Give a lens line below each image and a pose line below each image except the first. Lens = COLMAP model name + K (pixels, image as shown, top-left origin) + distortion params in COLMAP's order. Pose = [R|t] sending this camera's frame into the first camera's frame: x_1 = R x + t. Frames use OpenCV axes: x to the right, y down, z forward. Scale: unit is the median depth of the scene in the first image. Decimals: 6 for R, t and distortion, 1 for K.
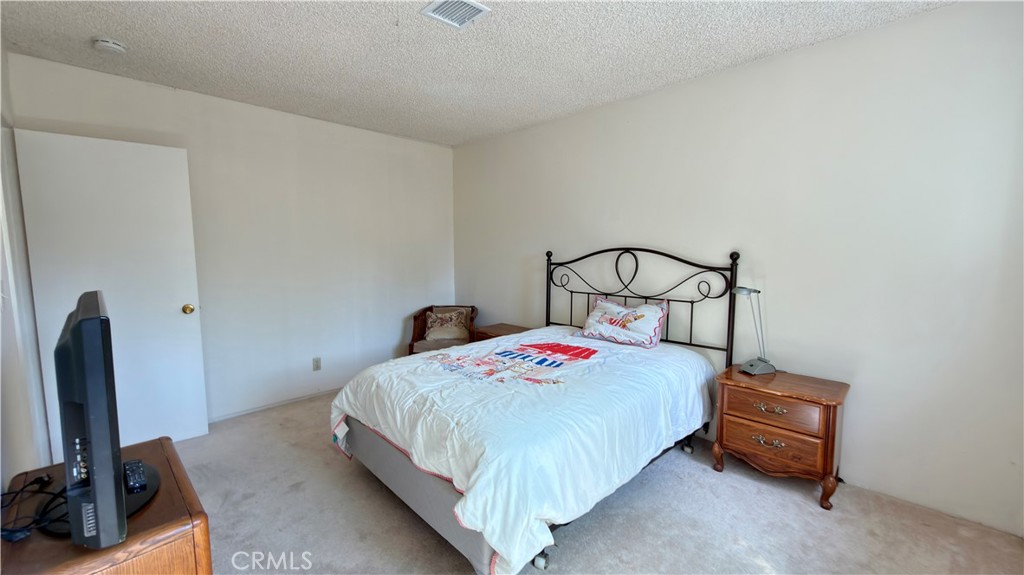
lens RADIAL K [[409.3, 0, 512.9], [0, 409.3, 289.1], [0, 0, 1]] dist [-0.000186, 0.000051]
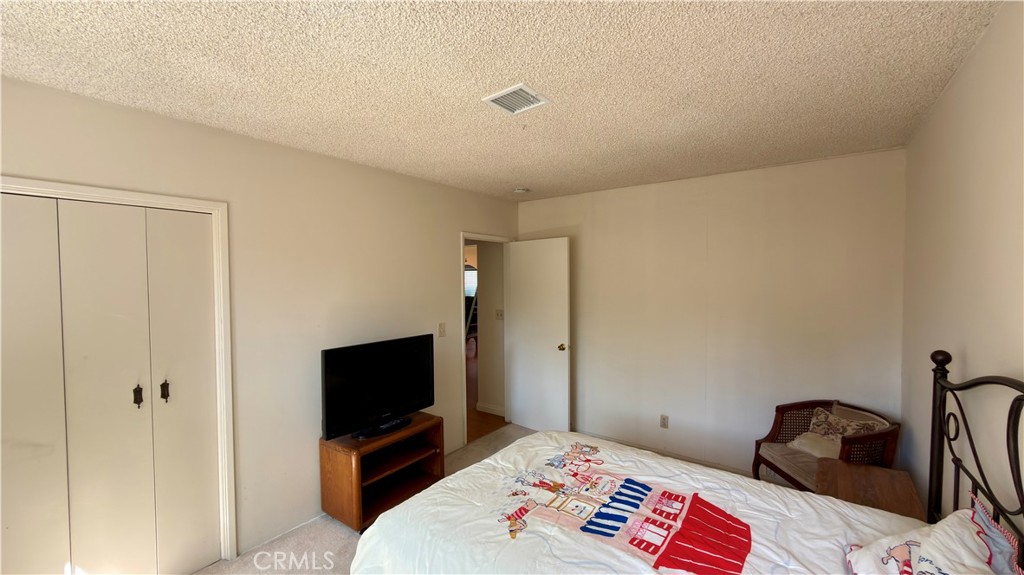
lens RADIAL K [[409.3, 0, 512.9], [0, 409.3, 289.1], [0, 0, 1]] dist [-0.000186, 0.000051]
pose [[0.129427, 0.027575, -0.991205, 0.547966], [-0.088277, 0.995964, 0.016180, -0.148185], [0.987652, 0.085407, 0.131339, 0.566565]]
